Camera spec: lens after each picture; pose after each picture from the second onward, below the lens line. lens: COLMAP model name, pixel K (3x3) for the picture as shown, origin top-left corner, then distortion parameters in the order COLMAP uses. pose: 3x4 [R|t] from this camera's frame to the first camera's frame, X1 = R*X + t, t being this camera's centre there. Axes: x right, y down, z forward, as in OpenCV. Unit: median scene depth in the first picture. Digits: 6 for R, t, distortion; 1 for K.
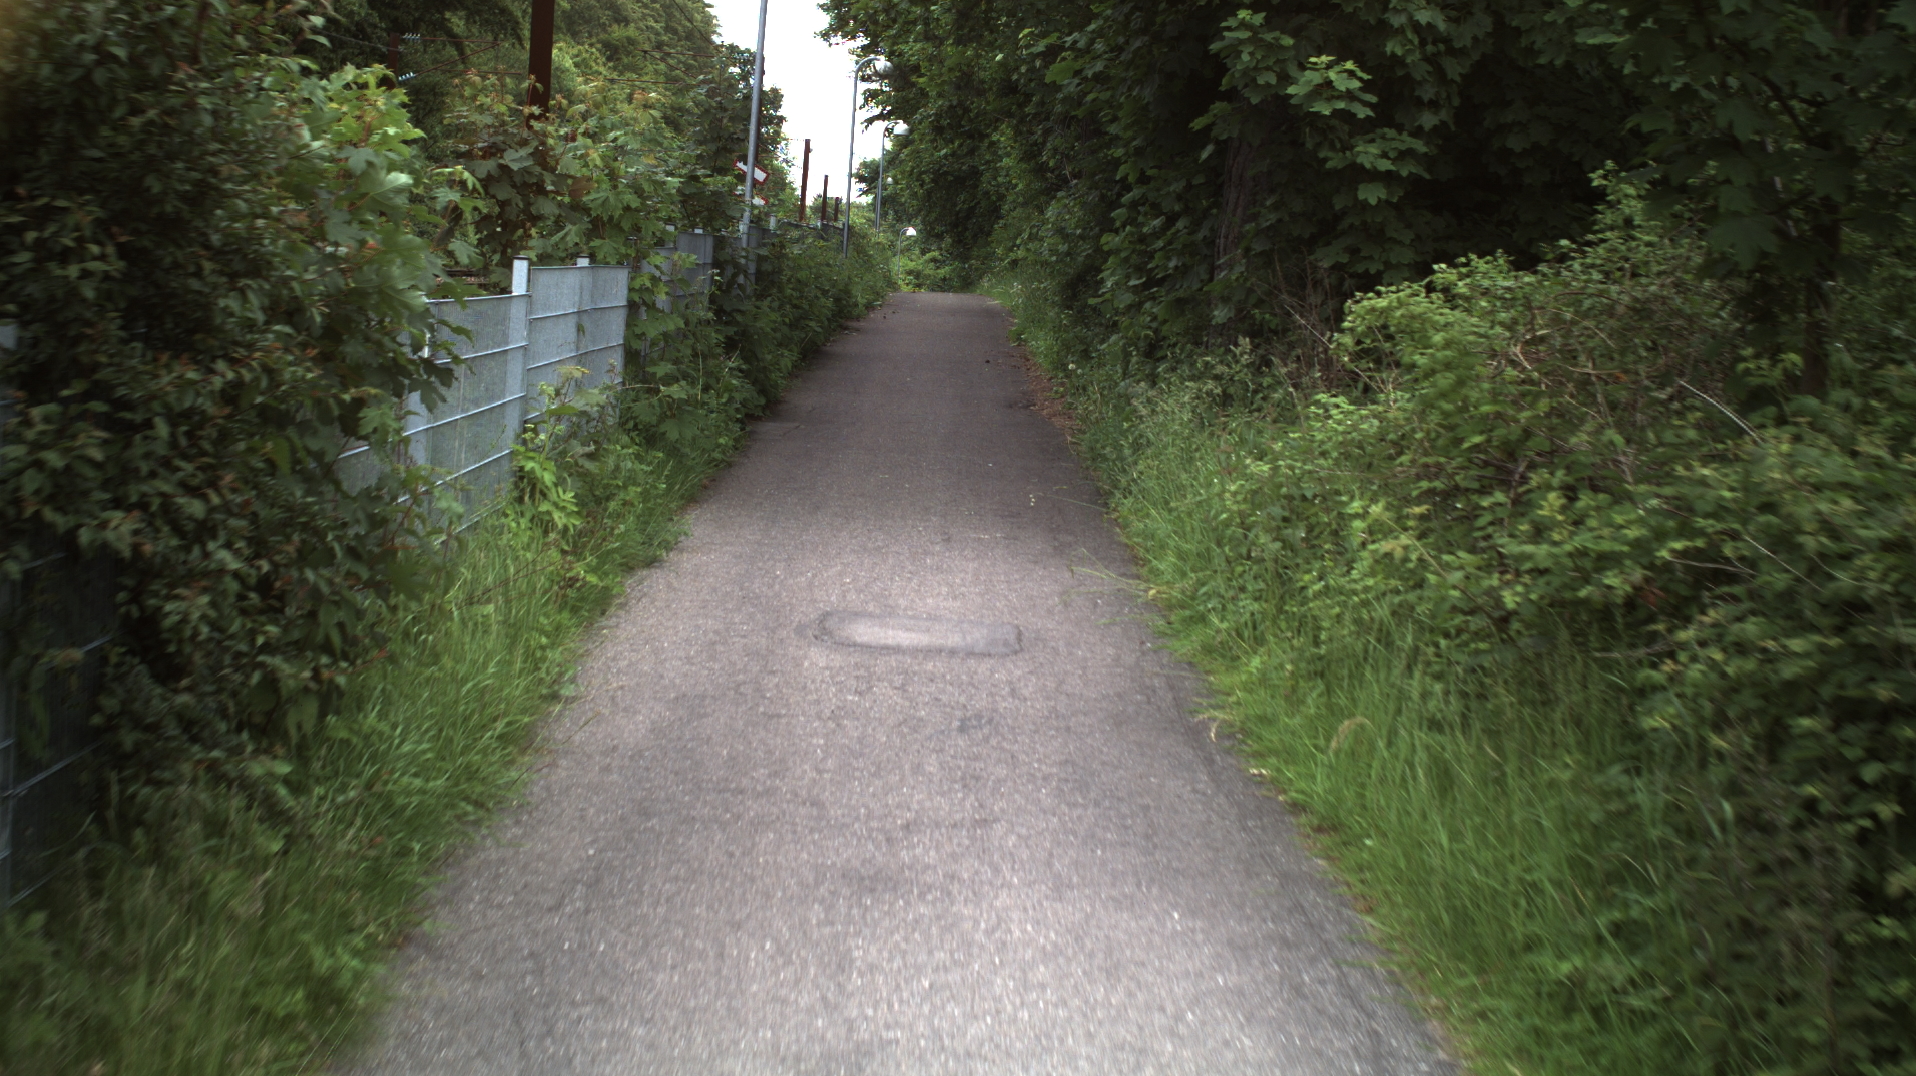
lens RADIAL K [[2900.6, 0, 956.1], [0, 2900.6, 535.5], [0, 0, 1]] dist [-0.224369, 0.000000]
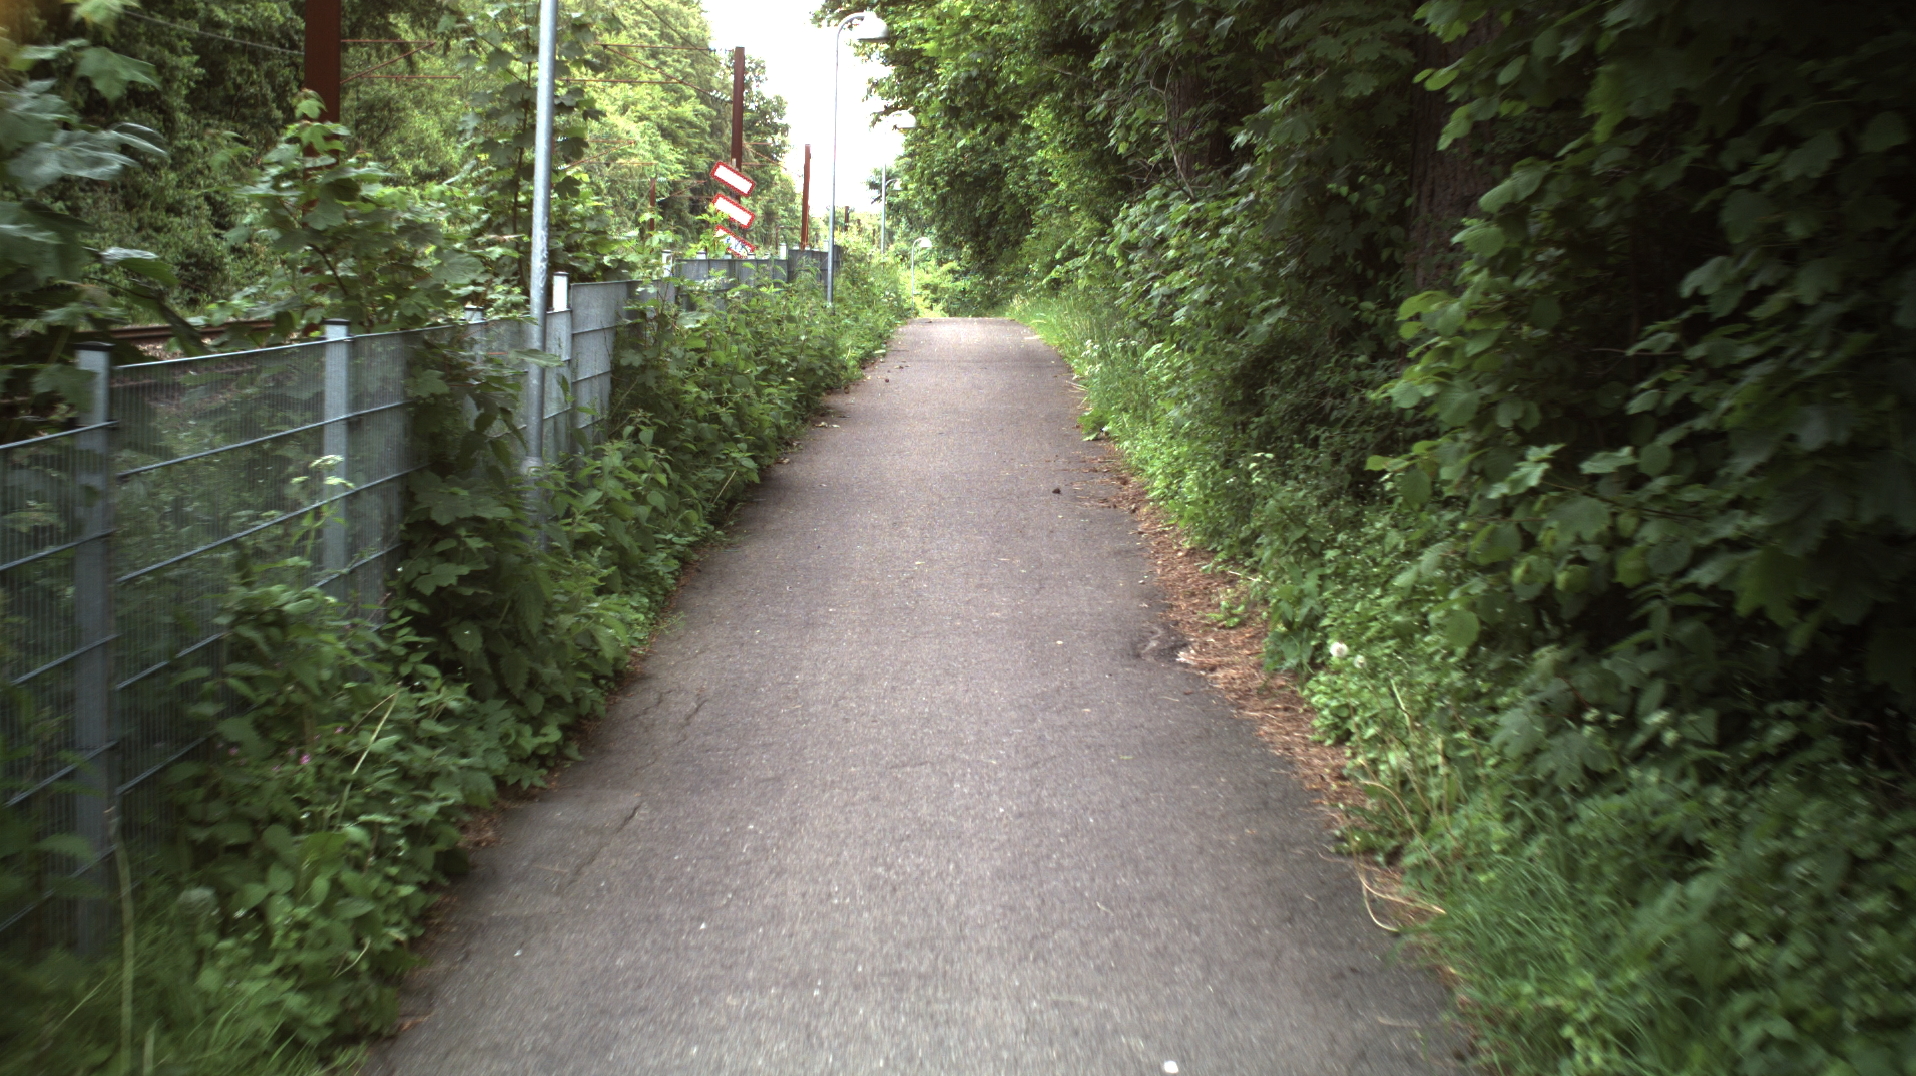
lens RADIAL K [[2896.5, 0, 961.5], [0, 2896.5, 554.9], [0, 0, 1]] dist [-0.208248, 0.000000]
pose [[0.999194, -0.039324, -0.008120, -0.007253], [0.039368, 0.999211, 0.005321, -0.094425], [0.007904, -0.005637, 0.999953, 0.789447]]
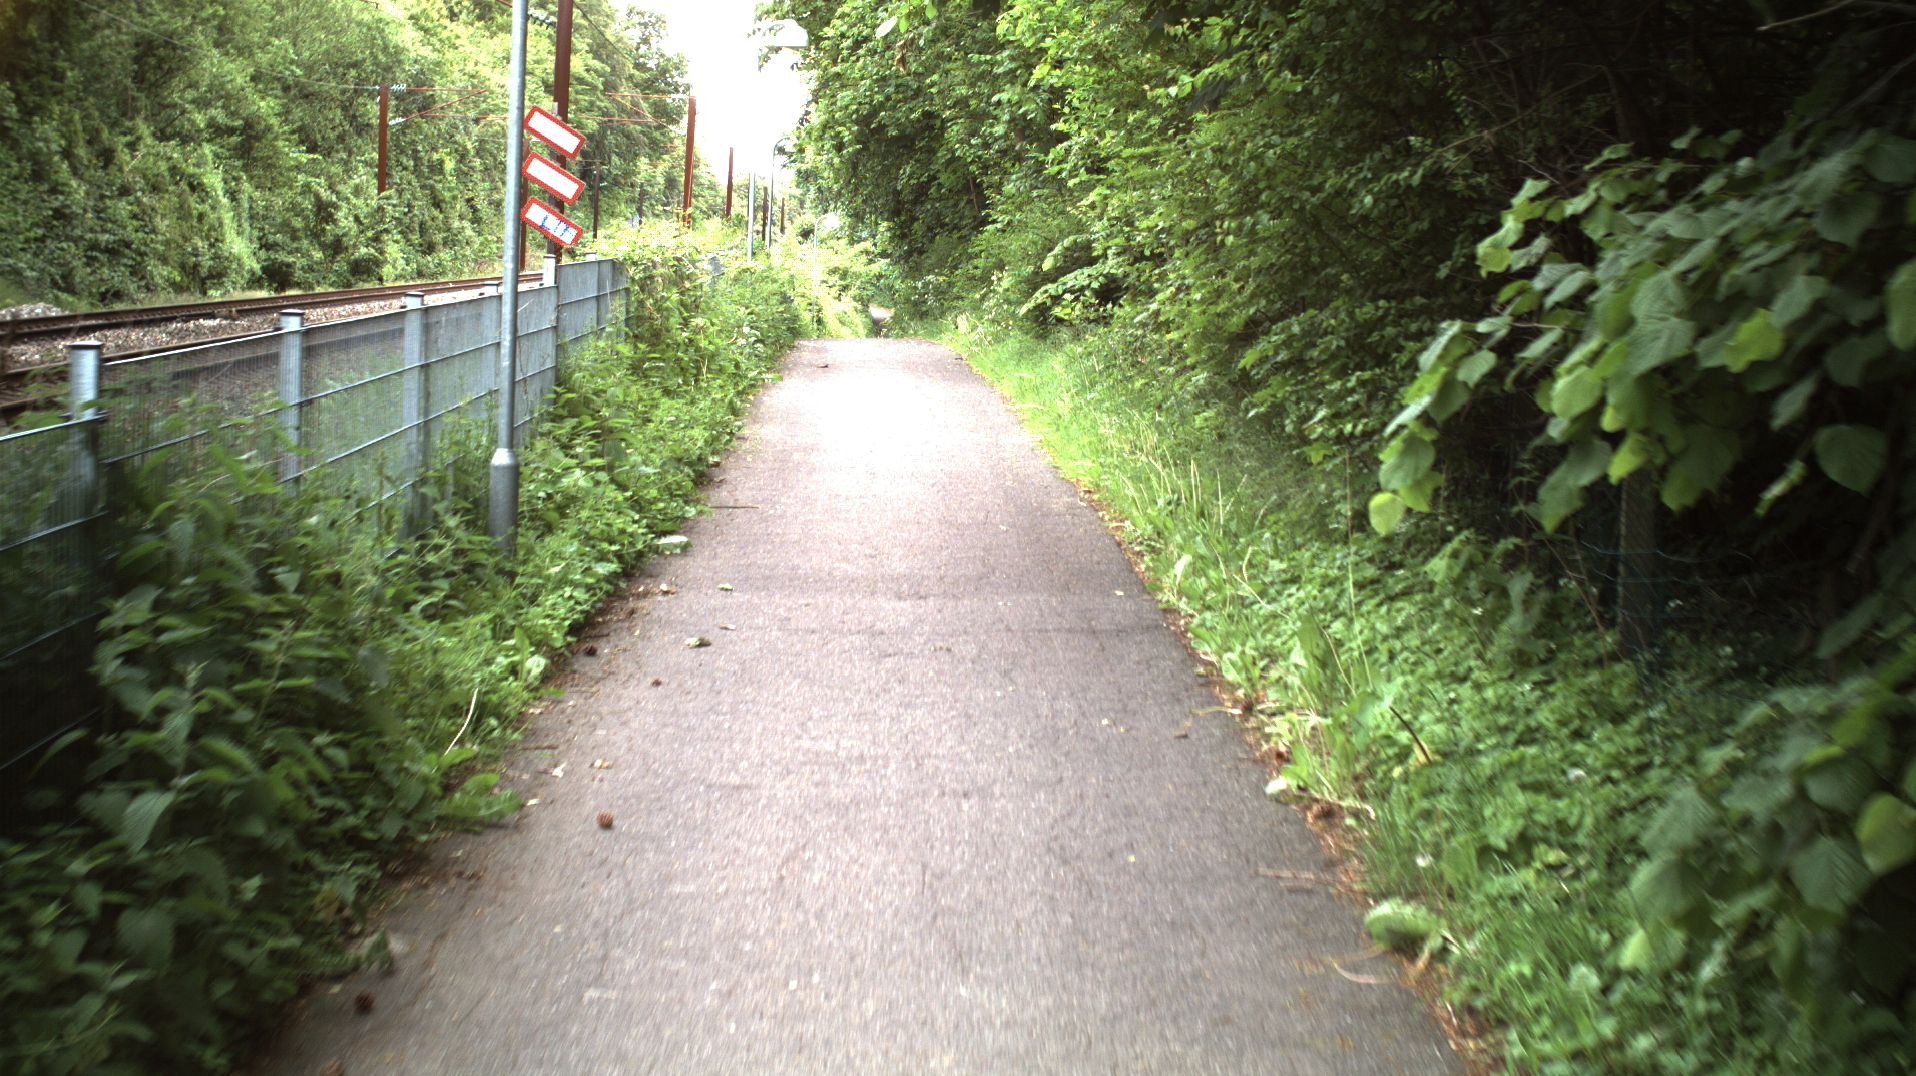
lens RADIAL K [[2896.5, 0, 964.7], [0, 2896.5, 523.1], [0, 0, 1]] dist [-0.208248, 0.000000]
pose [[0.999326, -0.028100, 0.023629, -0.013589], [0.027962, 0.999590, 0.006154, -0.245239], [-0.023793, -0.005489, 0.999702, 2.091827]]
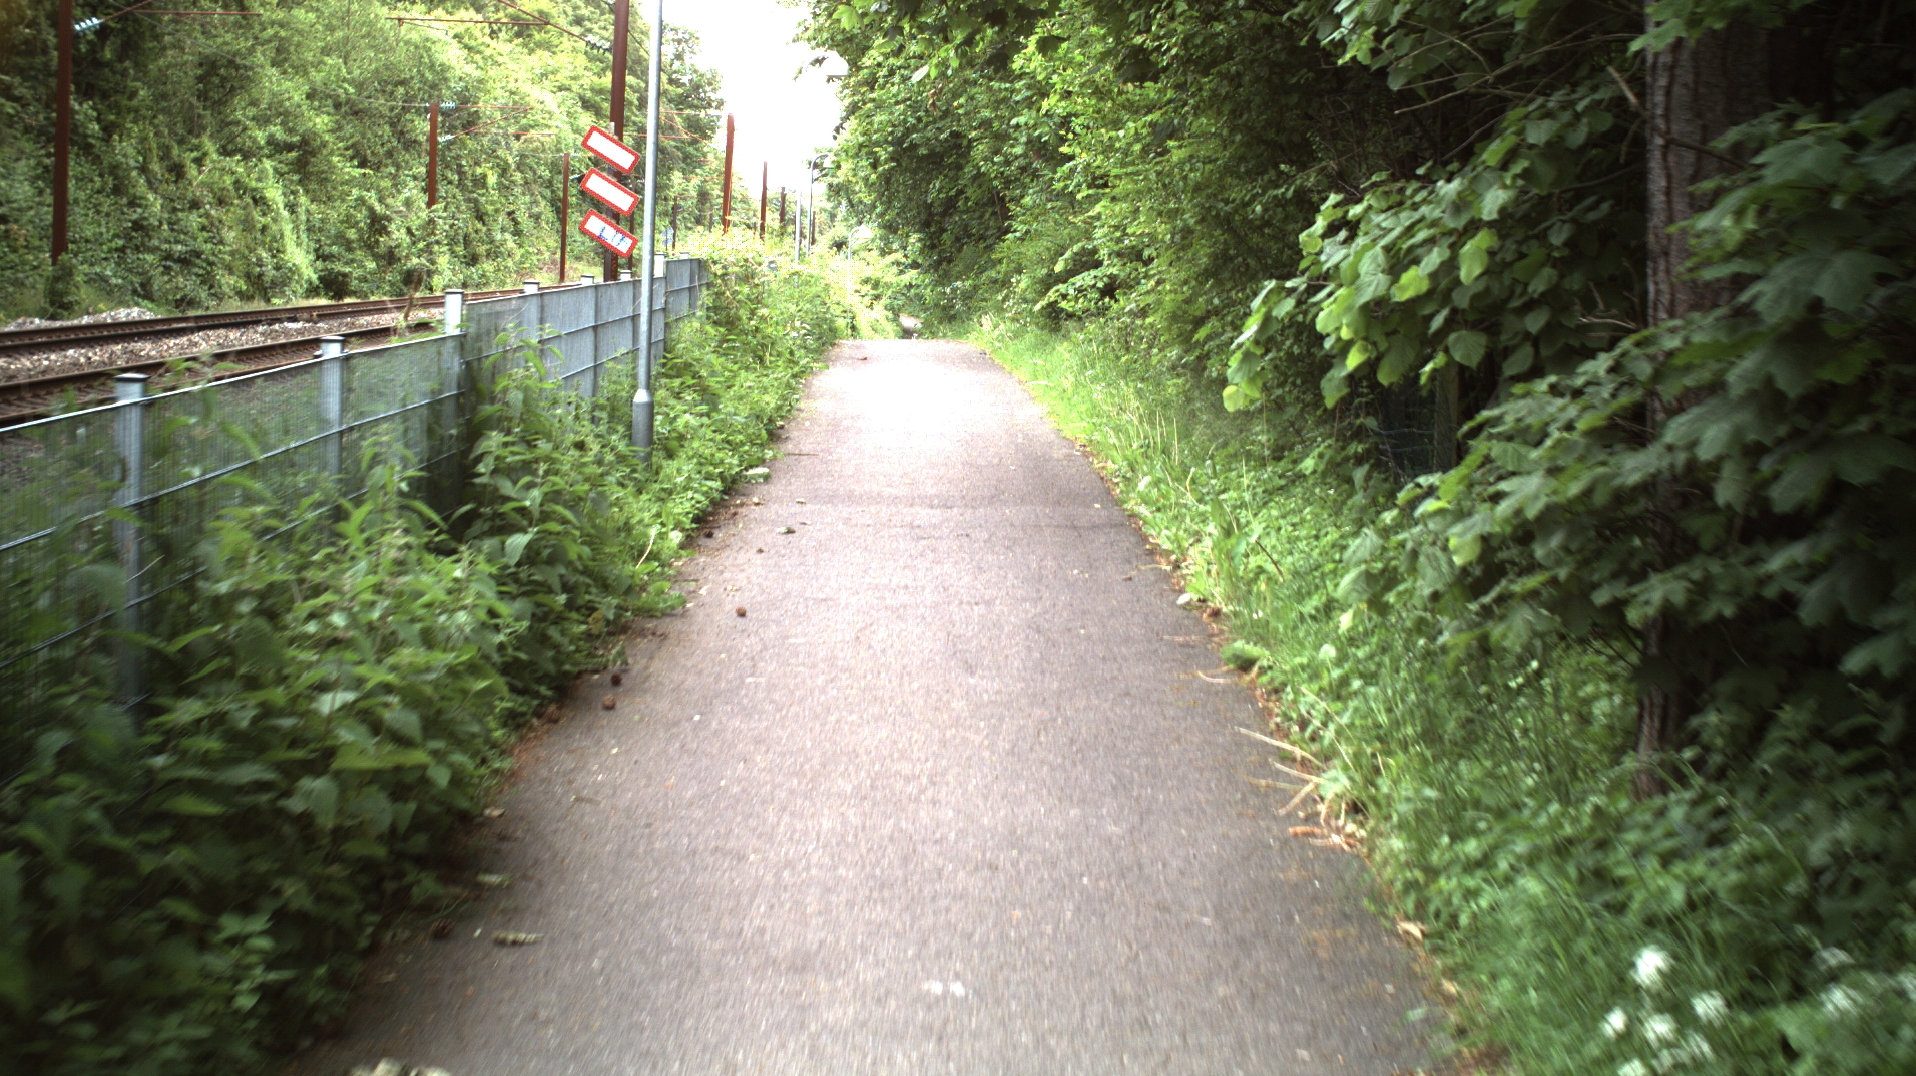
lens RADIAL K [[2896.5, 0, 950.0], [0, 2896.5, 534.9], [0, 0, 1]] dist [-0.208248, 0.000000]
pose [[0.999583, -0.027576, 0.008561, -0.015819], [0.027532, 0.999607, 0.005184, -0.216341], [-0.008701, -0.004946, 0.999950, 1.832489]]
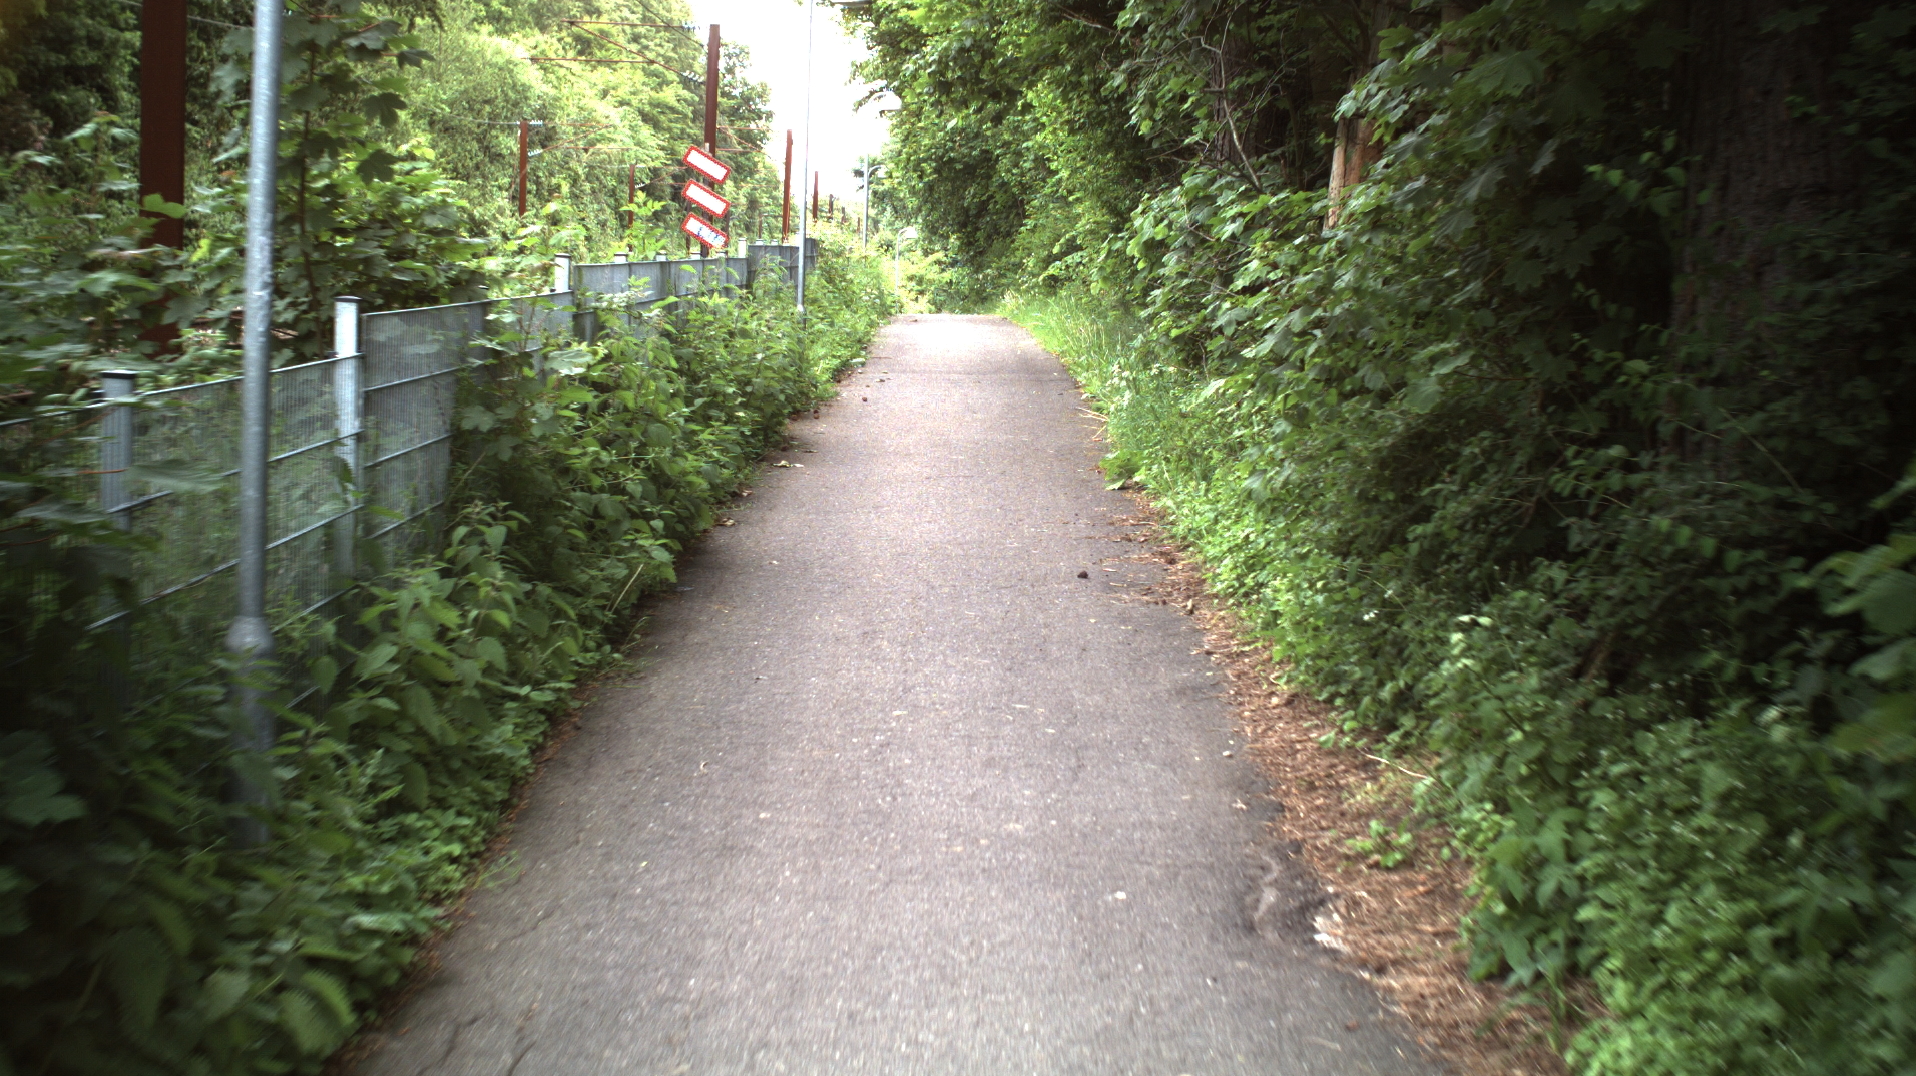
lens RADIAL K [[2896.5, 0, 958.1], [0, 2896.5, 539.3], [0, 0, 1]] dist [-0.208248, 0.000000]
pose [[0.999428, -0.033621, -0.003630, -0.011340], [0.033635, 0.999426, 0.004051, -0.125042], [0.003492, -0.004171, 0.999985, 1.051008]]
